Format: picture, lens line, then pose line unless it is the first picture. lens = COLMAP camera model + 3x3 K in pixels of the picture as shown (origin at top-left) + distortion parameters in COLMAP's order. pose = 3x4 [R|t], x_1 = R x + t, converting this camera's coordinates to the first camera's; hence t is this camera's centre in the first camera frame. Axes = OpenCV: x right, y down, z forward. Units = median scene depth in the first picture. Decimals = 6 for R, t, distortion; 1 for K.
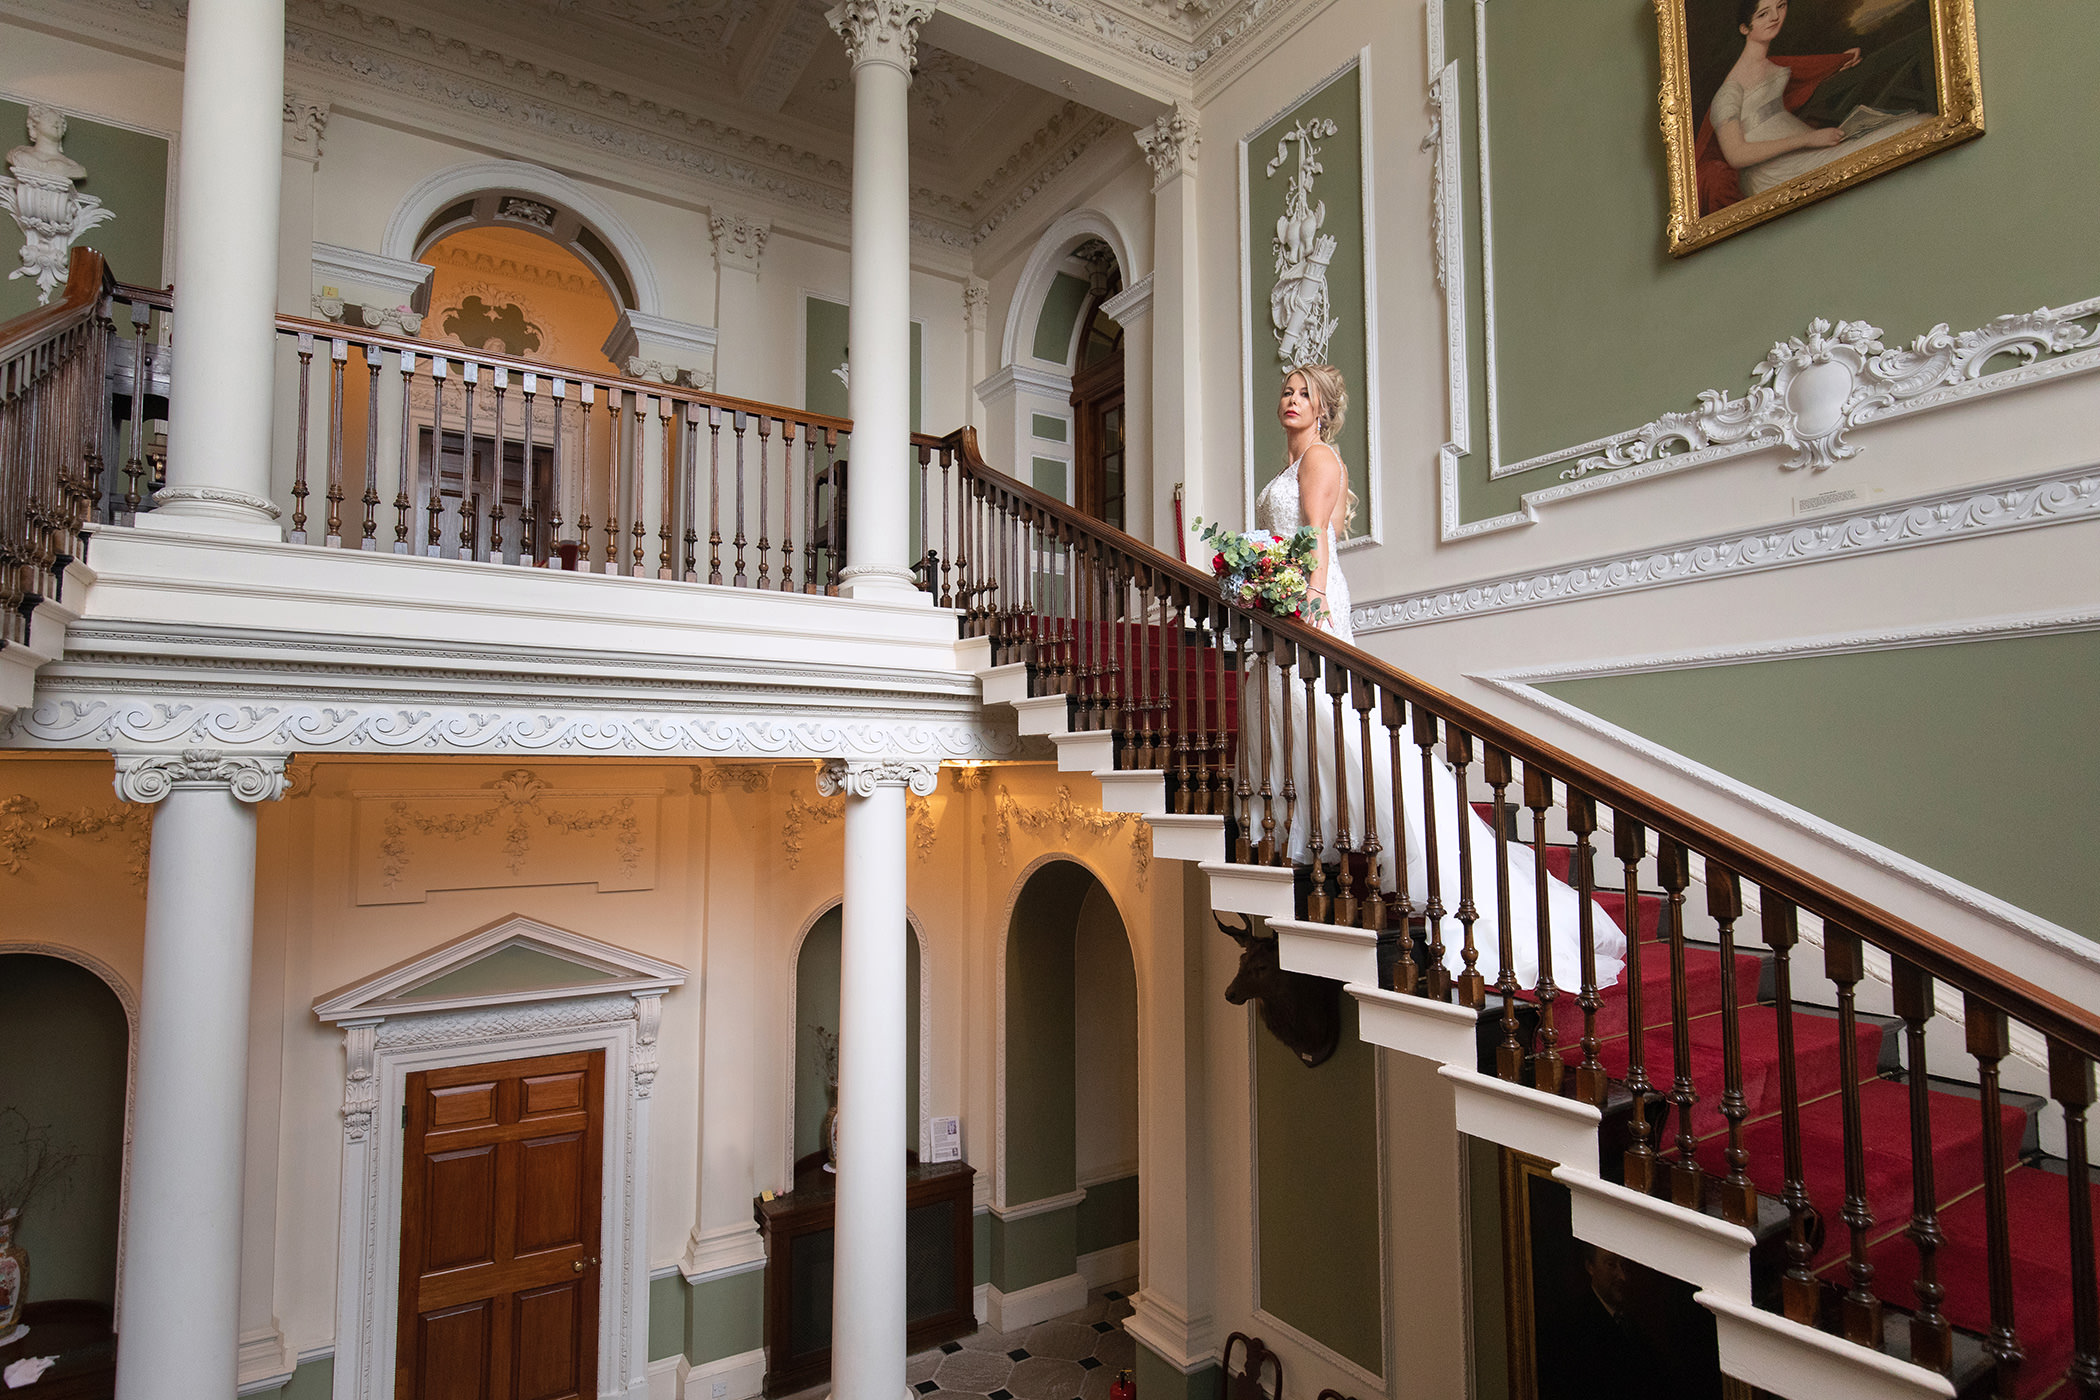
lens RADIAL K [[1125.3, 0, 1050.0], [0, 1125.3, 700.0], [0, 0, 1]] dist [-0.002267, -0.000569]
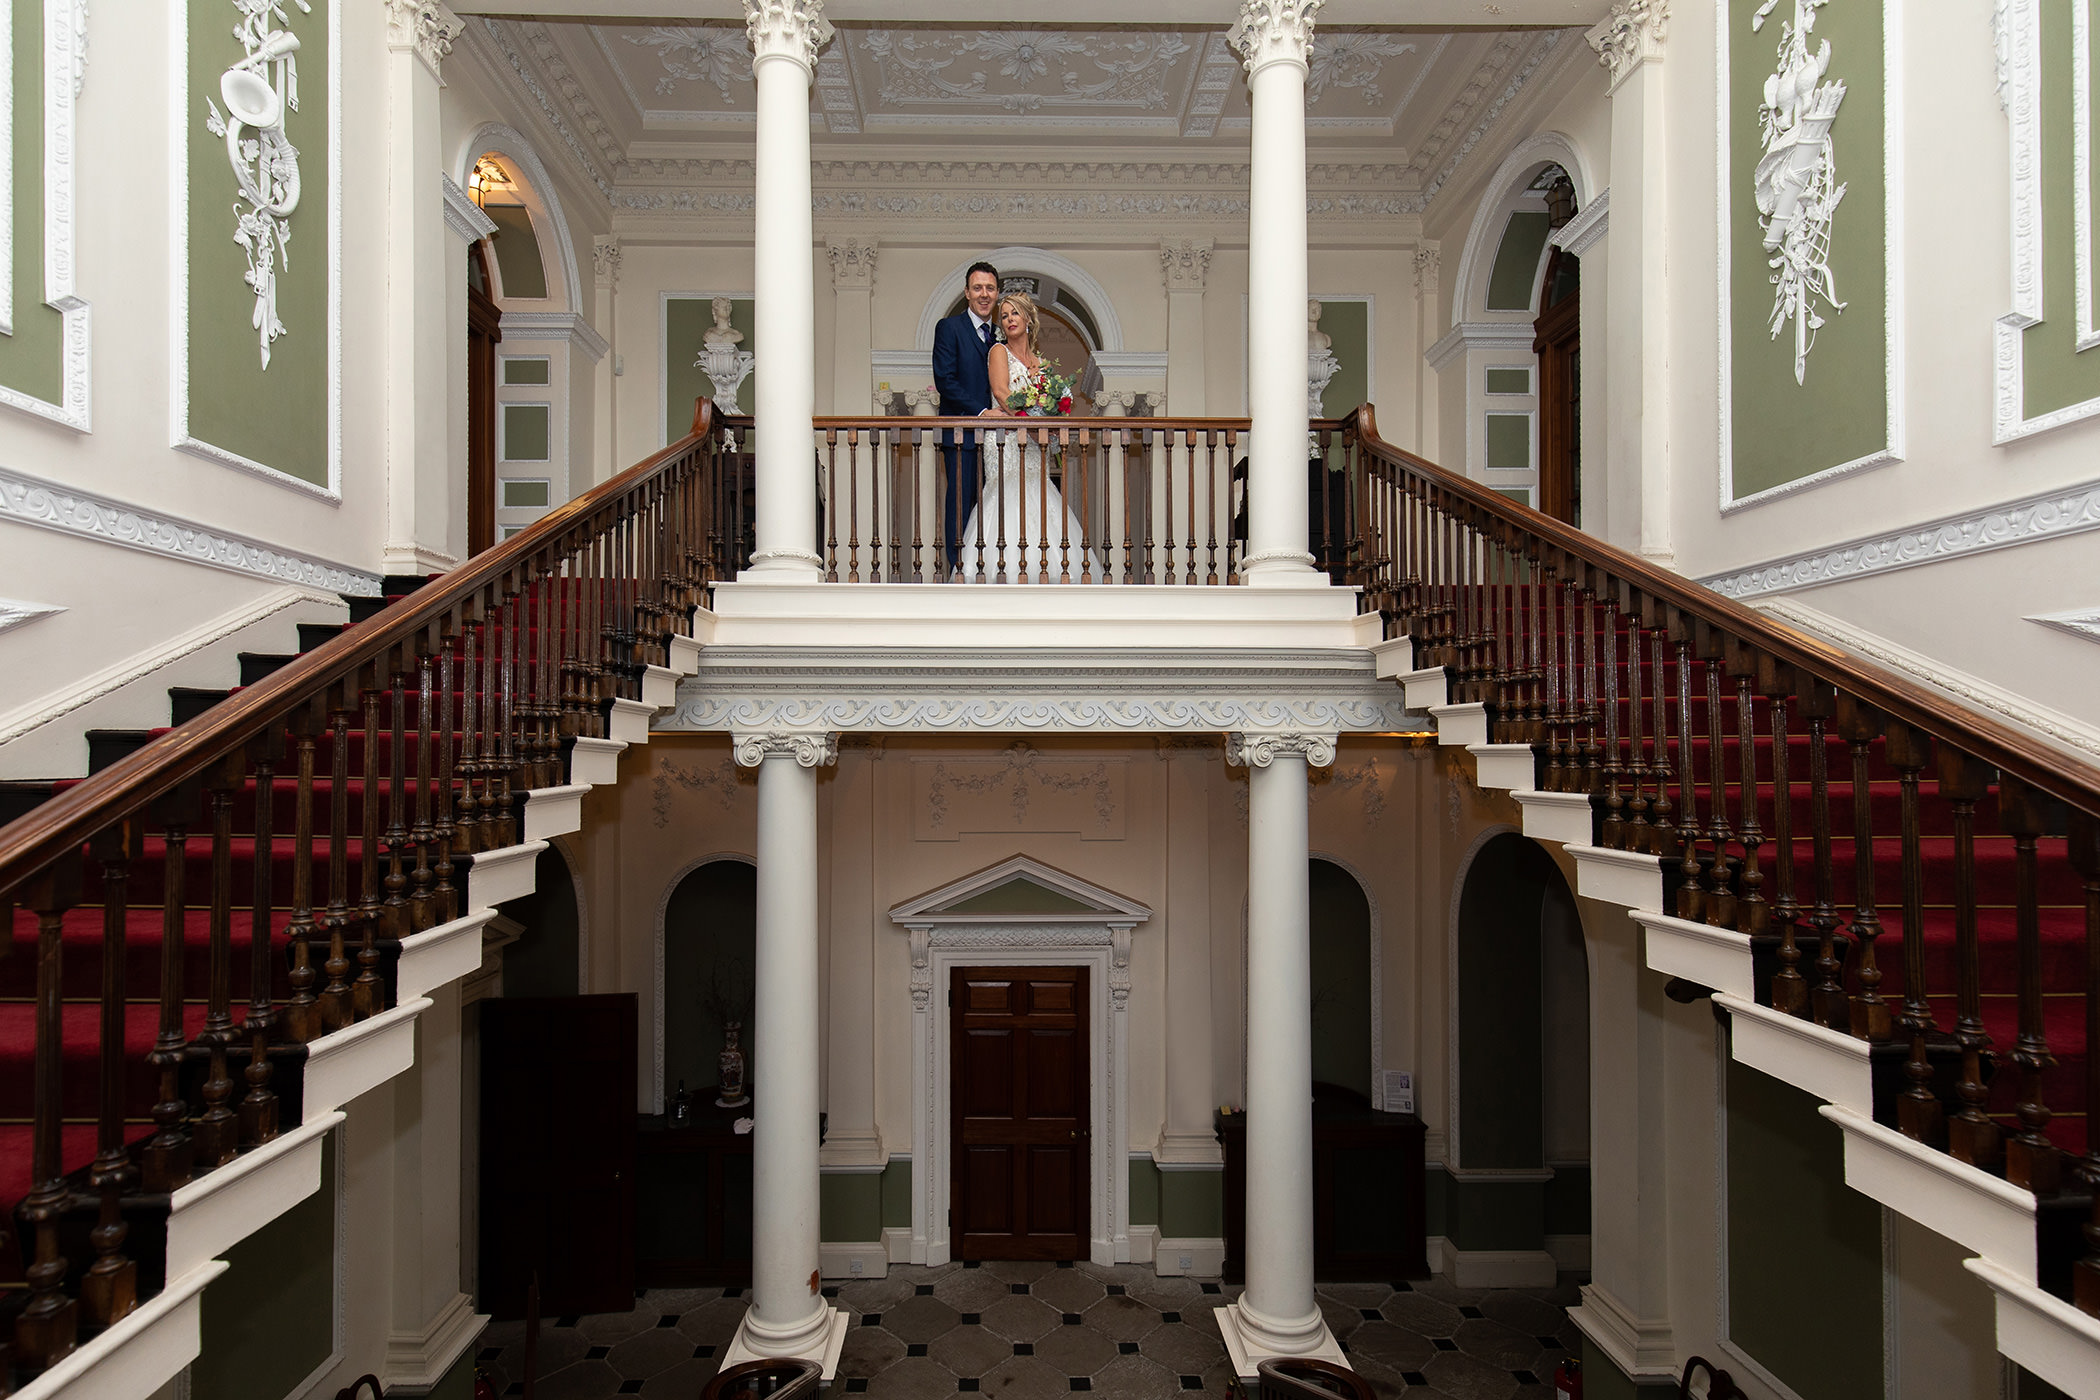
lens RADIAL K [[1036.1, 0, 1045.5], [0, 1036.1, 728.5], [0, 0, 1]] dist [0.004435, -0.000491]
pose [[0.838925, -0.005907, -0.544215, 0.192464], [0.038872, 0.998038, 0.049089, -0.008153], [0.542857, -0.062337, 0.837508, 0.041788]]
